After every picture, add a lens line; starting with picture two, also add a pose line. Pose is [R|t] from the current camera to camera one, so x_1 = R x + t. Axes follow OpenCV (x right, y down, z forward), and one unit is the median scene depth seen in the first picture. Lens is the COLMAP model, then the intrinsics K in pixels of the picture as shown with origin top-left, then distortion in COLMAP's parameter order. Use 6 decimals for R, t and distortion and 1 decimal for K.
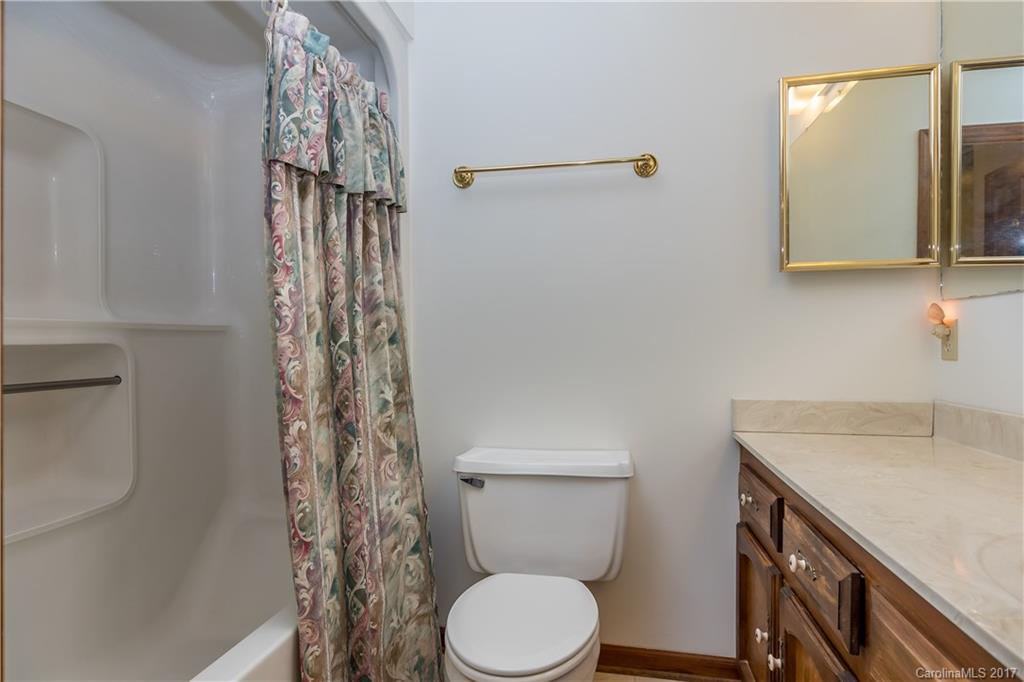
lens RADIAL K [[555.1, 0, 509.9], [0, 555.1, 342.4], [0, 0, 1]] dist [-0.005873, 0.001026]
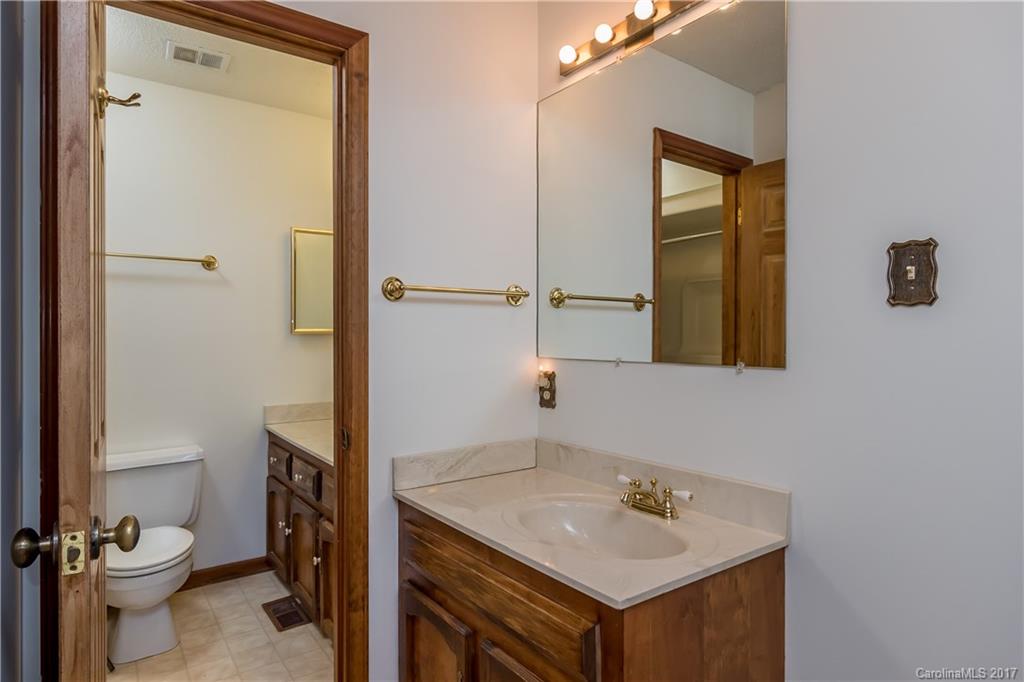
lens RADIAL K [[555.1, 0, 510.0], [0, 555.1, 338.5], [0, 0, 1]] dist [-0.005873, 0.001026]
pose [[0.672354, 0.000678, 0.740230, -0.448402], [-0.004991, 0.999981, 0.003618, -0.146750], [-0.740213, -0.006127, 0.672344, -0.902037]]
